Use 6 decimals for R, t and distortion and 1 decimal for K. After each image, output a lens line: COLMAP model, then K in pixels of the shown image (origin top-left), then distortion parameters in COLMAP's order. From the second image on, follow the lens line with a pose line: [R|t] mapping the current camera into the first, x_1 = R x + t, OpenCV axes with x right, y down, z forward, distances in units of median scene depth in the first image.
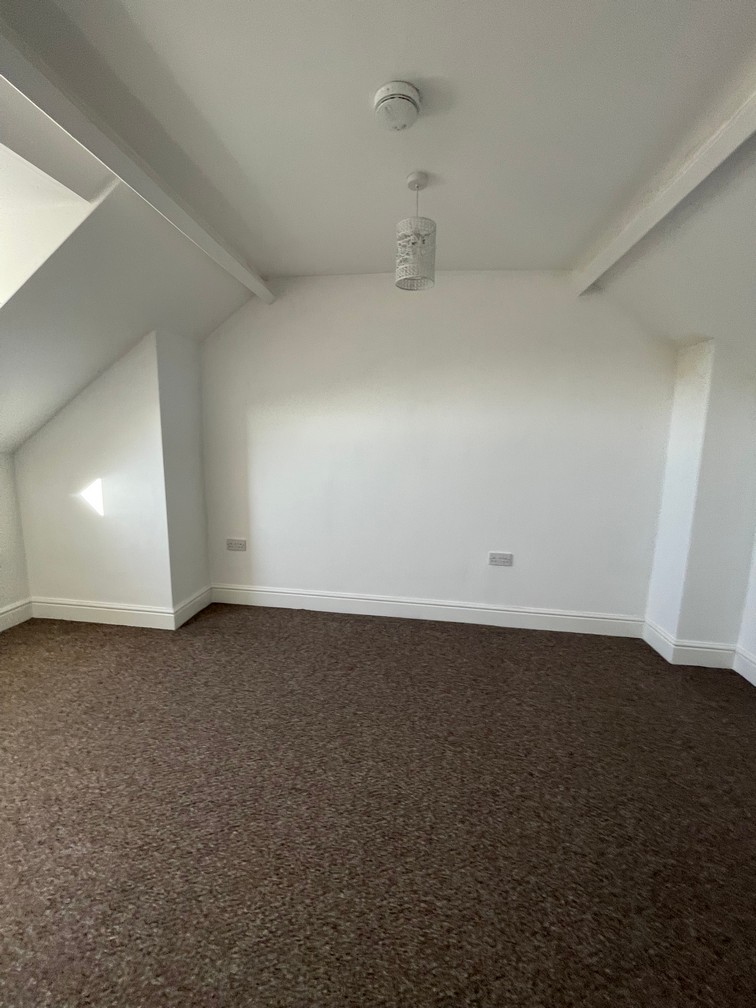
lens RADIAL K [[408.7, 0, 372.9], [0, 408.7, 498.0], [0, 0, 1]] dist [0.001490, -0.000113]
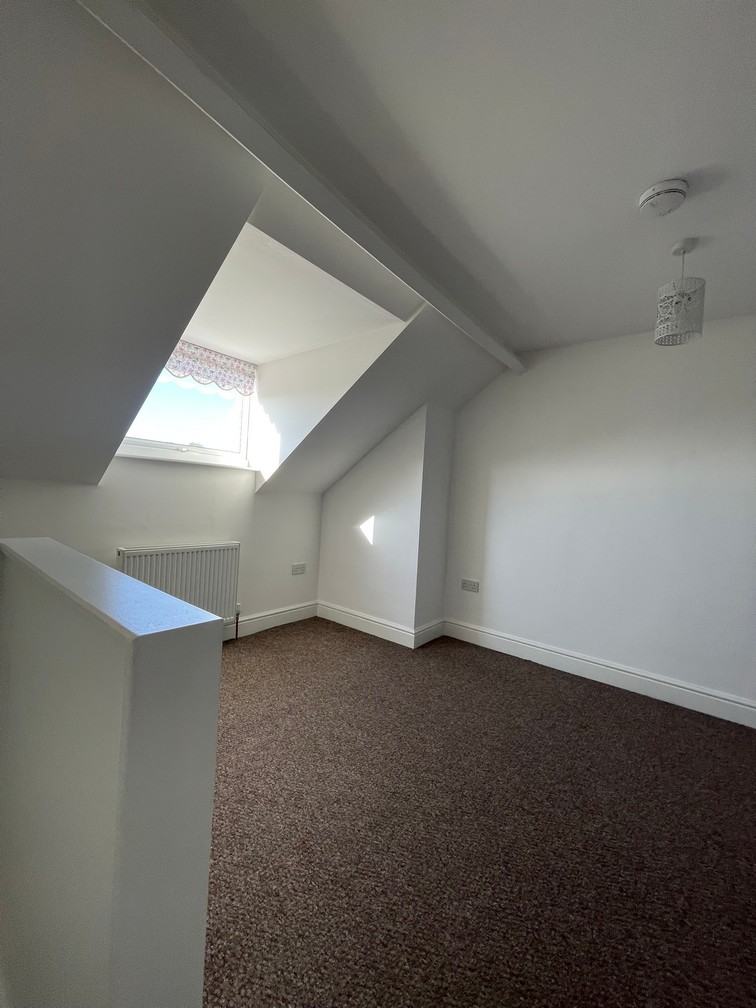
lens RADIAL K [[408.7, 0, 372.9], [0, 408.7, 495.5], [0, 0, 1]] dist [0.001490, -0.000113]
pose [[0.858927, 0.040754, -0.510474, -0.014417], [-0.123893, 0.983753, -0.129926, 0.089297], [0.496886, 0.174841, 0.850021, -0.179285]]
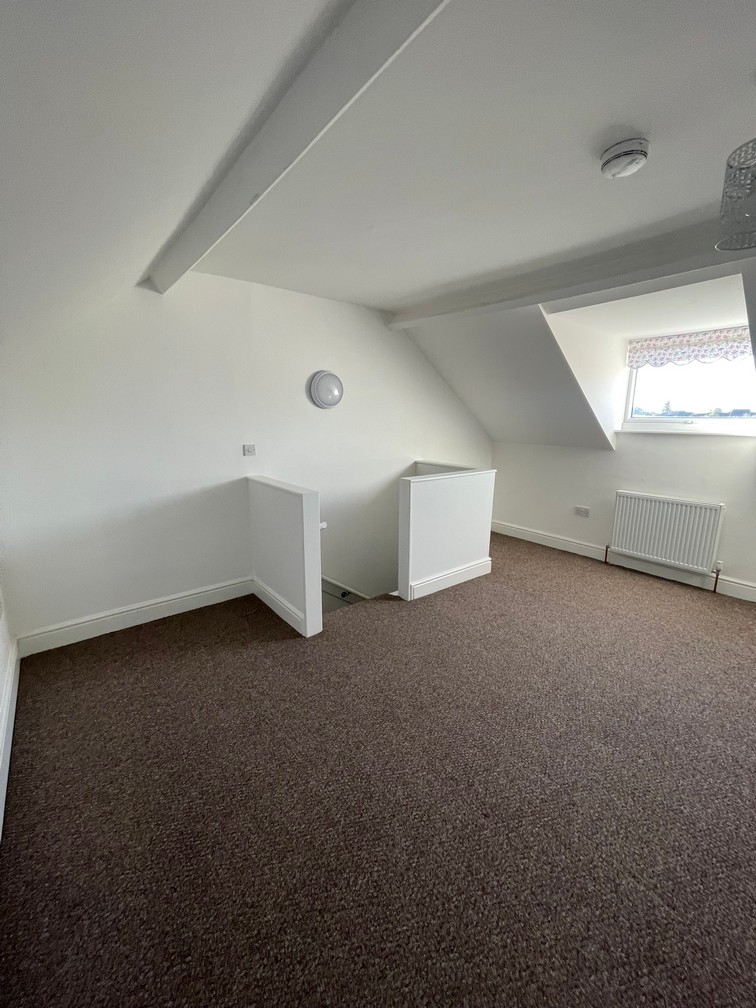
lens RADIAL K [[408.7, 0, 381.9], [0, 408.7, 500.9], [0, 0, 1]] dist [0.001490, -0.000113]
pose [[-0.688598, 0.128756, -0.713621, 0.992582], [-0.122862, 0.949166, 0.289808, -0.227786], [0.714659, 0.287238, -0.637775, 1.068166]]
